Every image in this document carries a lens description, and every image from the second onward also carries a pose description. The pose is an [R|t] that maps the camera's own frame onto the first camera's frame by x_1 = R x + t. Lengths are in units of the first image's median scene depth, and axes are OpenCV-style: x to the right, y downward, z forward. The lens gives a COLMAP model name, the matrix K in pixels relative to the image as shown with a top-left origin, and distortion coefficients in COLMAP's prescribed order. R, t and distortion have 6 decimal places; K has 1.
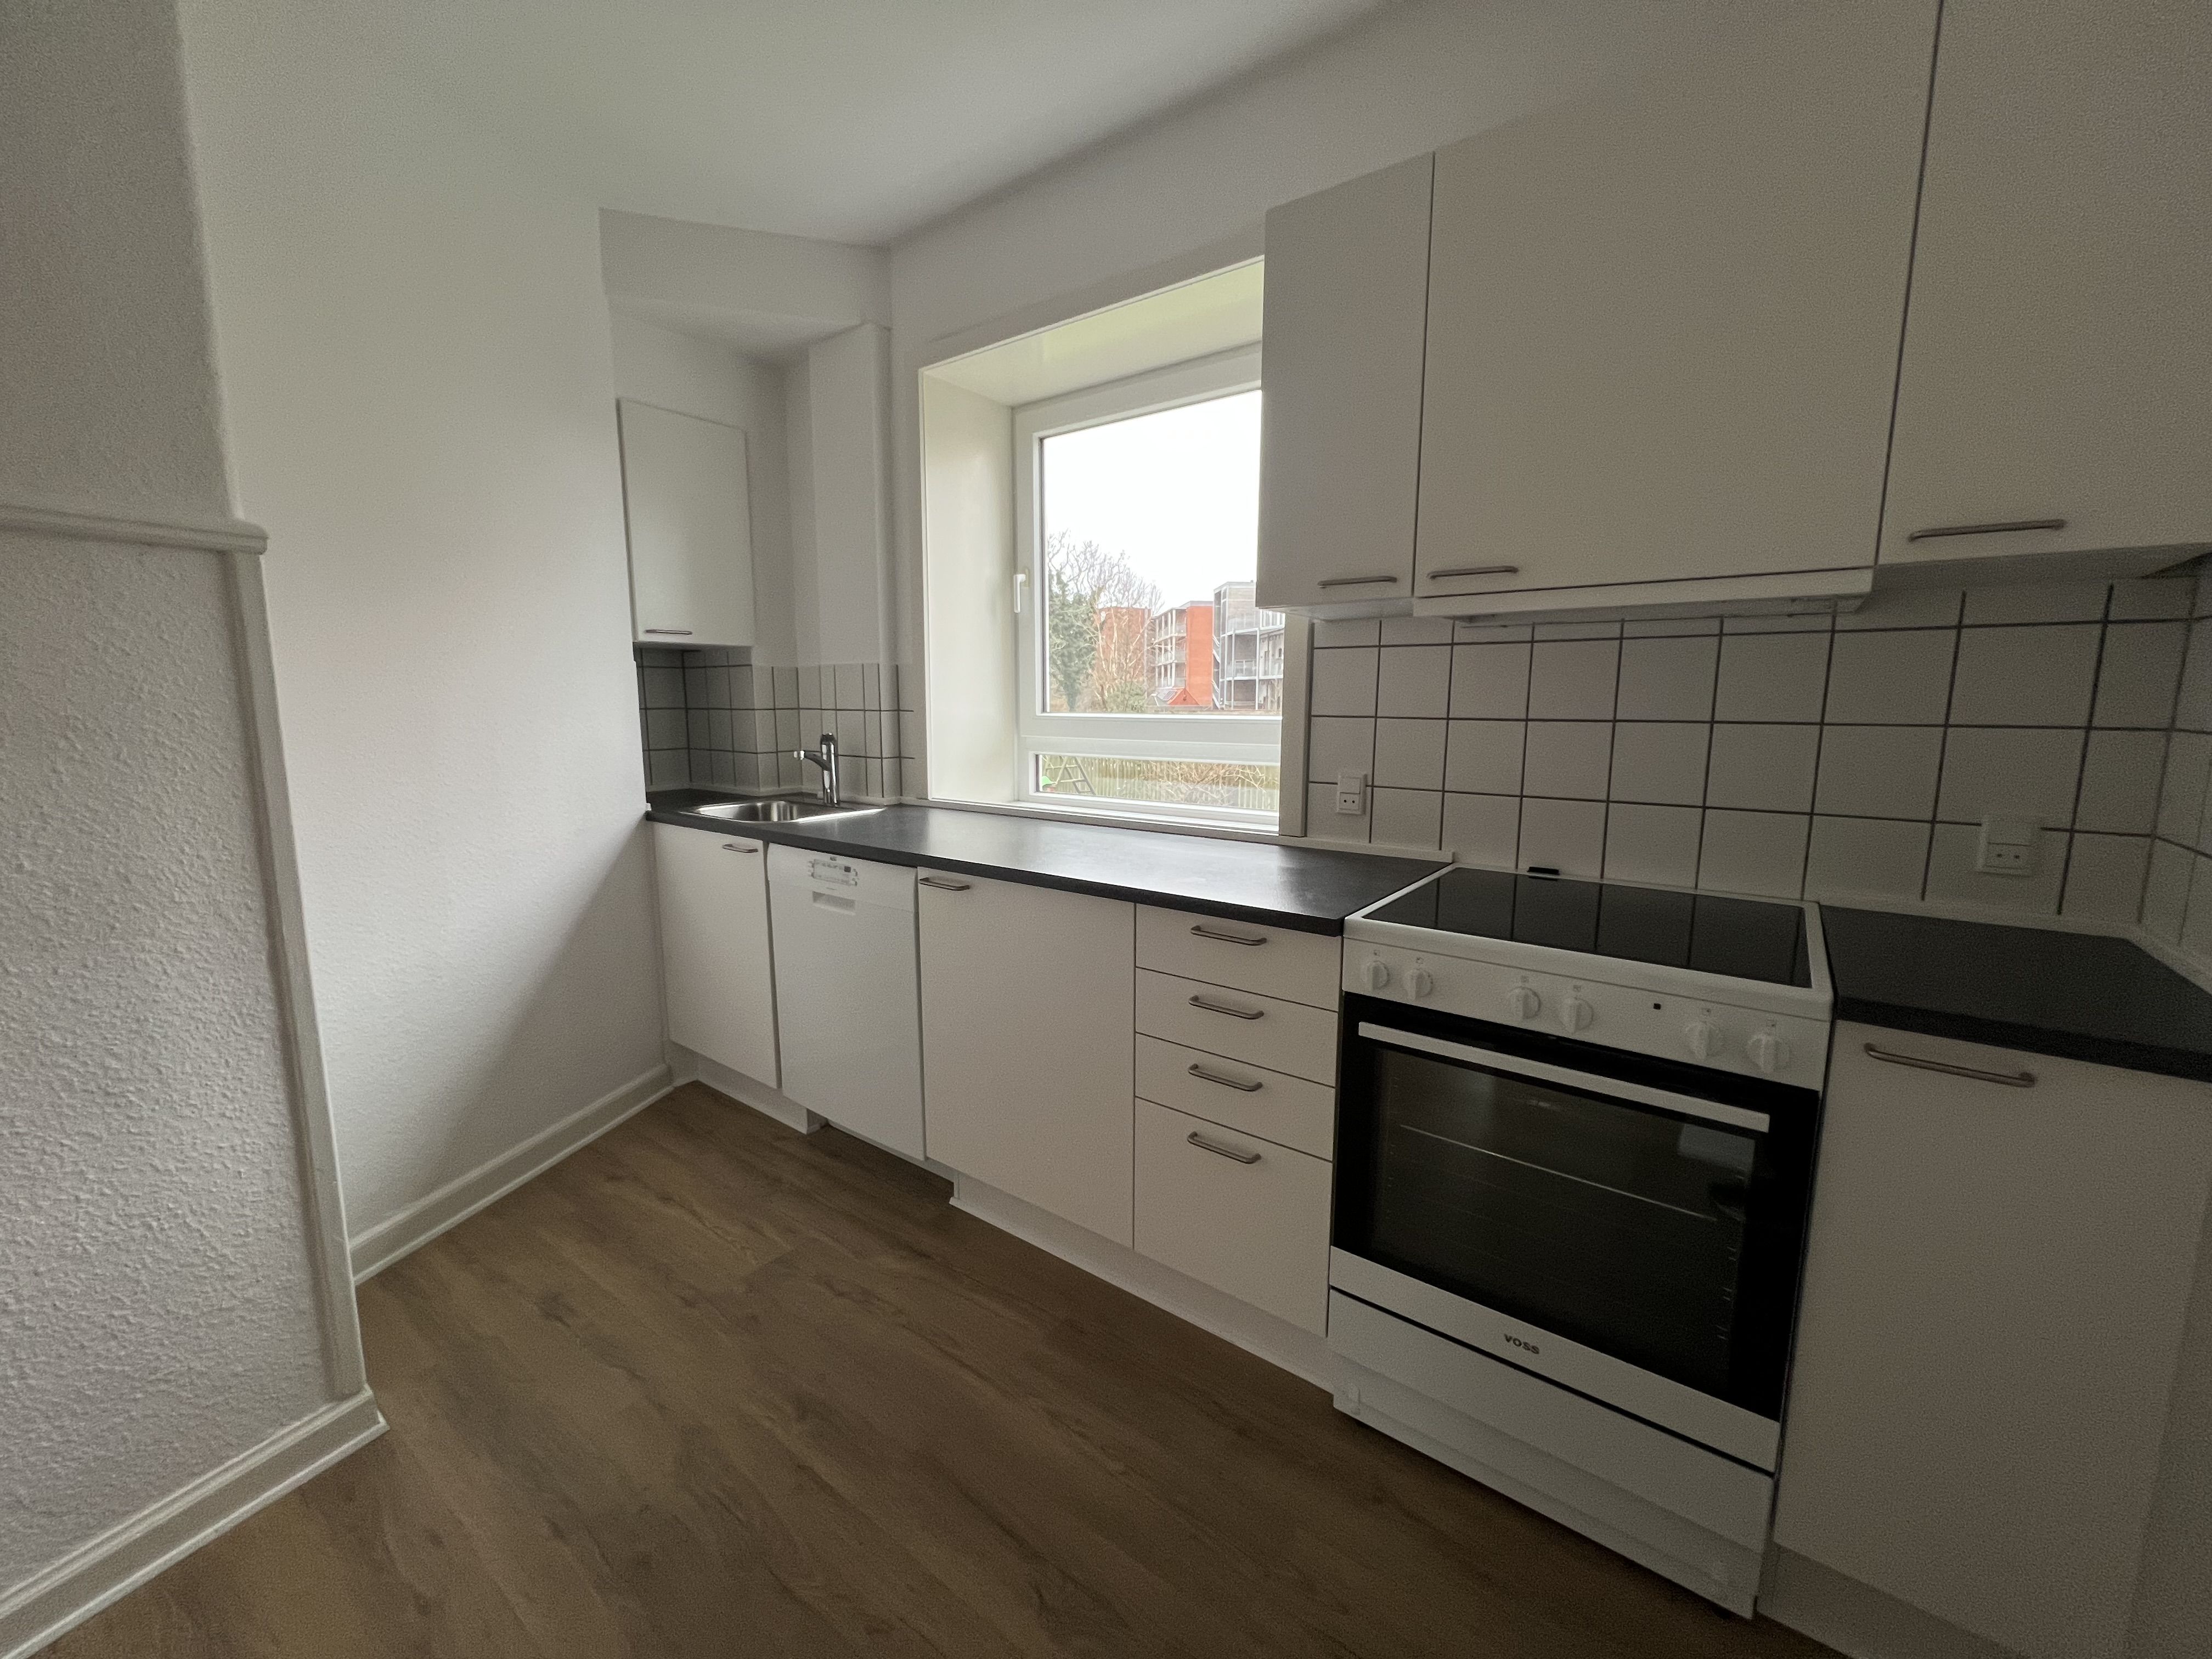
lens RADIAL K [[886.8, 0, 1102.8], [0, 886.8, 827.8], [0, 0, 1]] dist [0.003325, 0.000065]
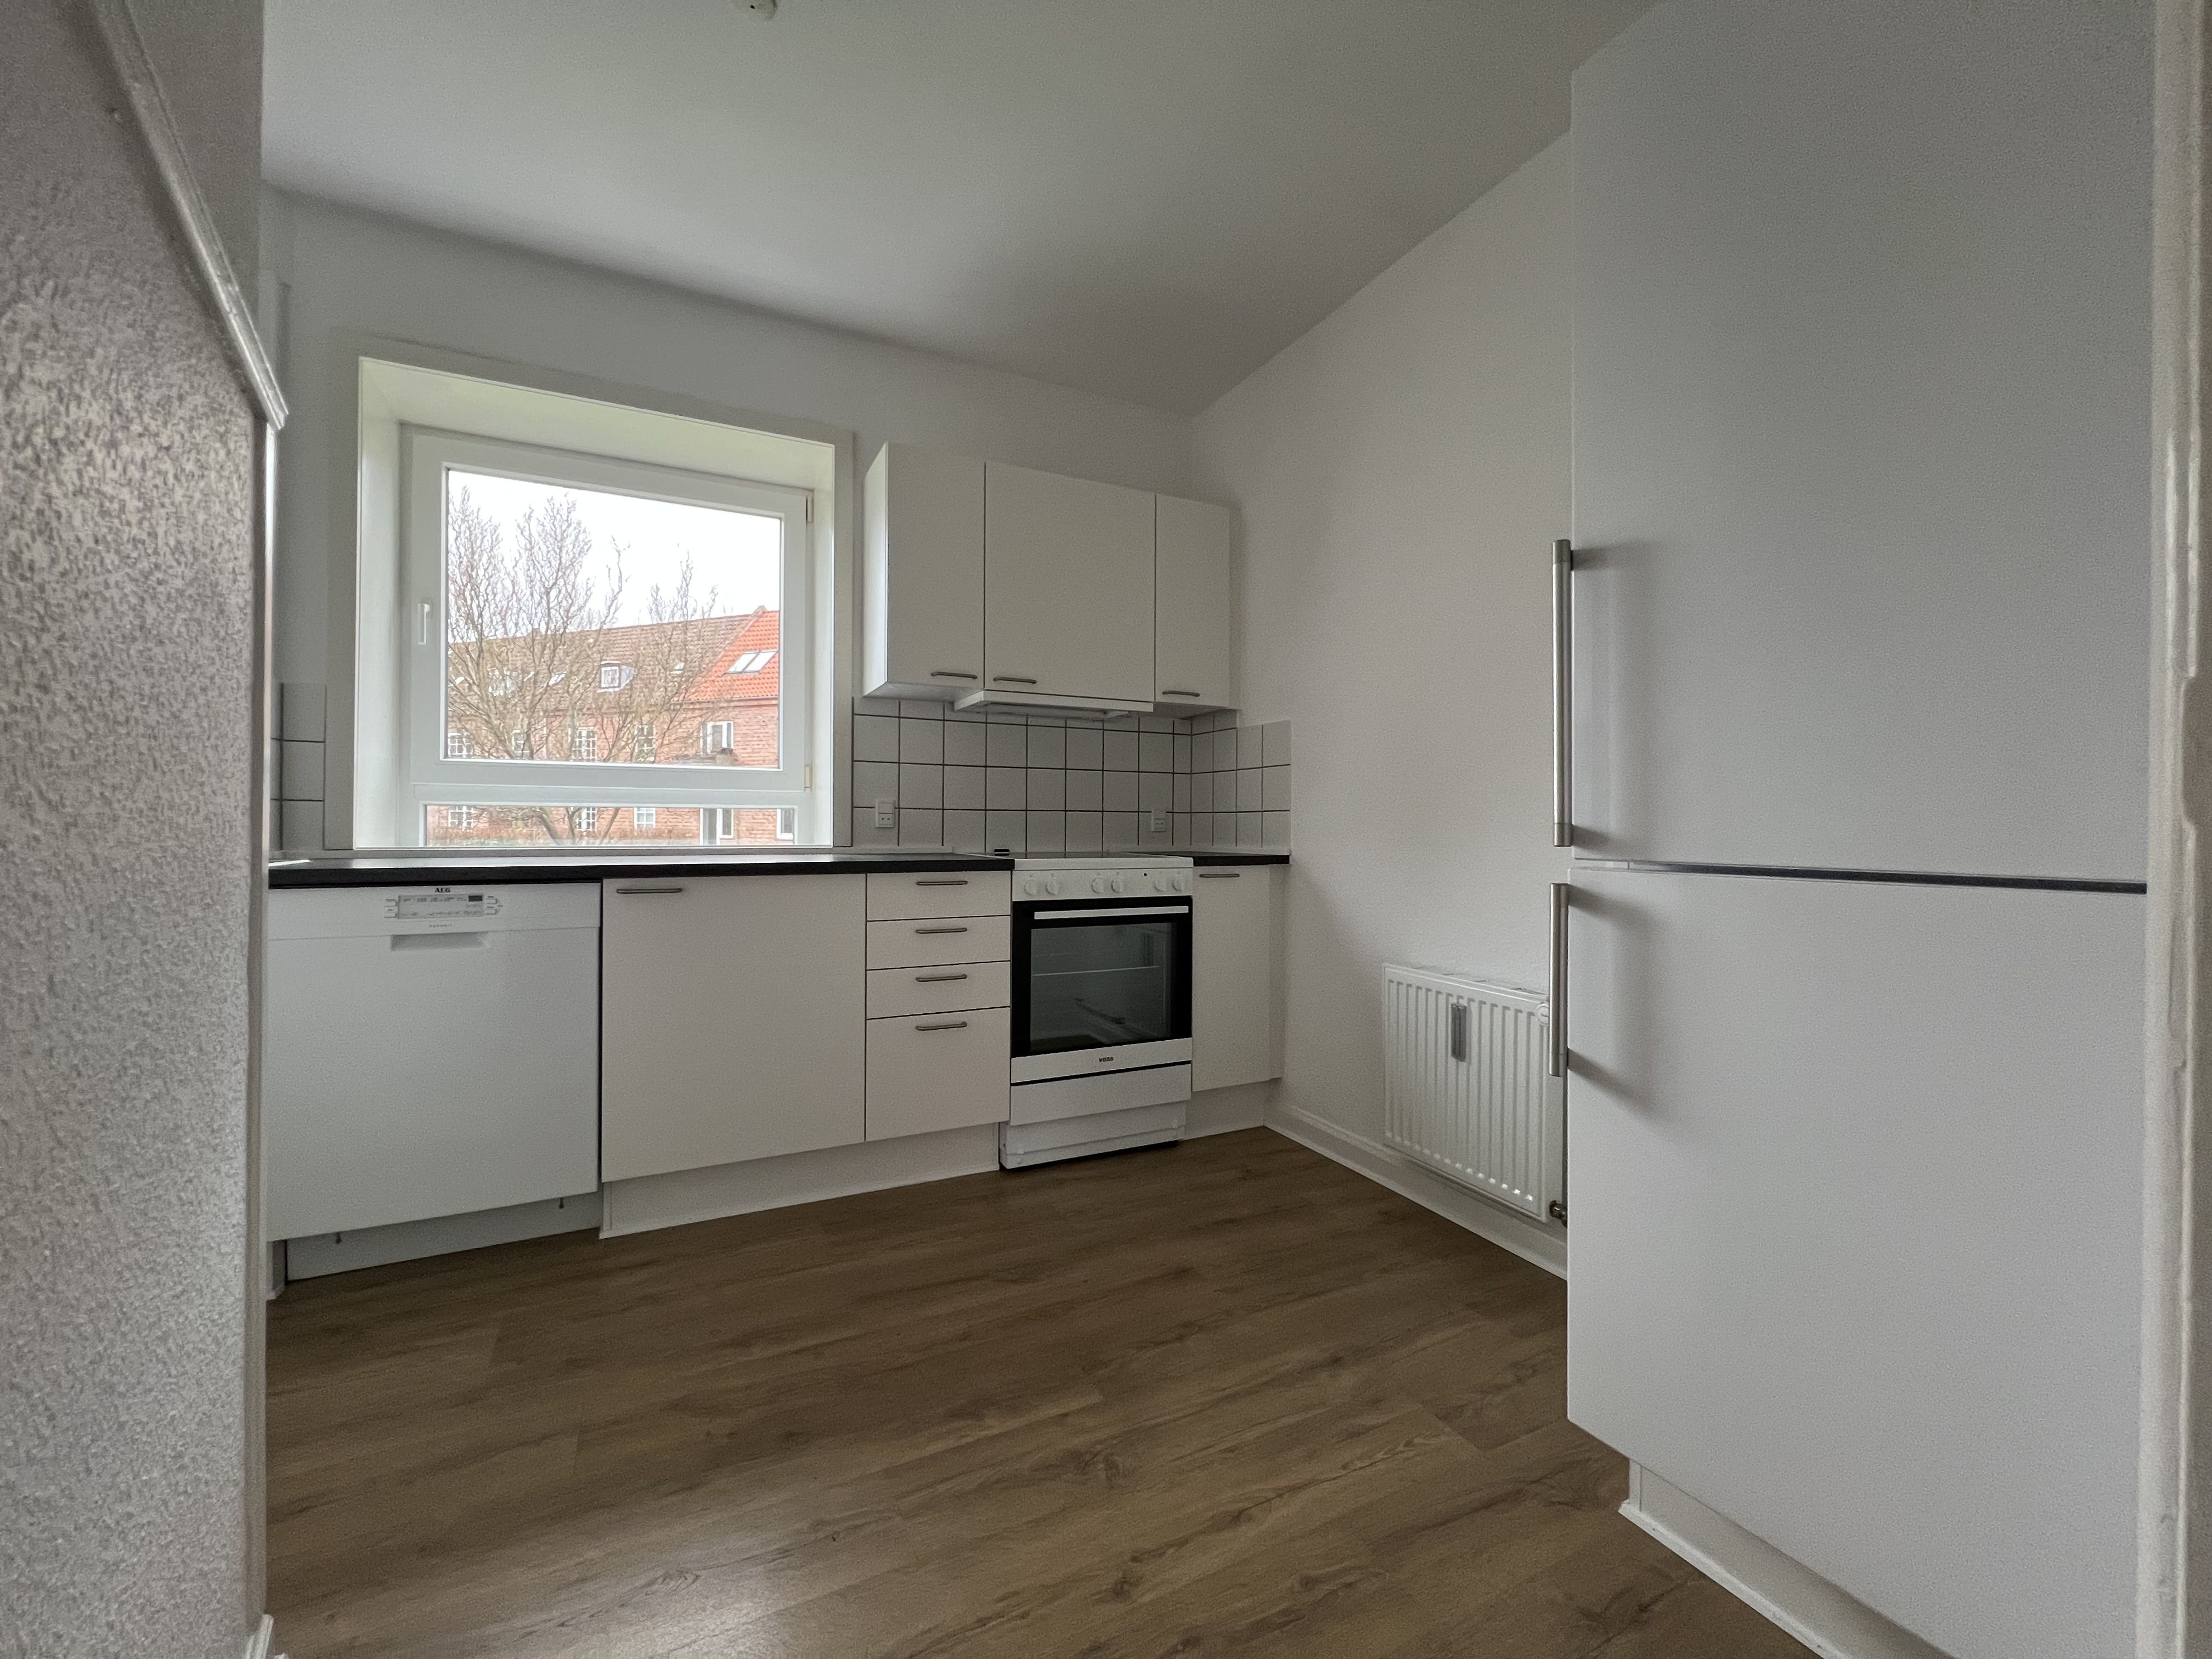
lens RADIAL K [[886.8, 0, 1103.0], [0, 886.8, 827.9], [0, 0, 1]] dist [0.003325, 0.000065]
pose [[0.442888, -0.000704, 0.896577, -1.148606], [0.126144, 0.990102, -0.061535, 0.157808], [-0.887659, 0.140351, 0.438593, 0.041151]]
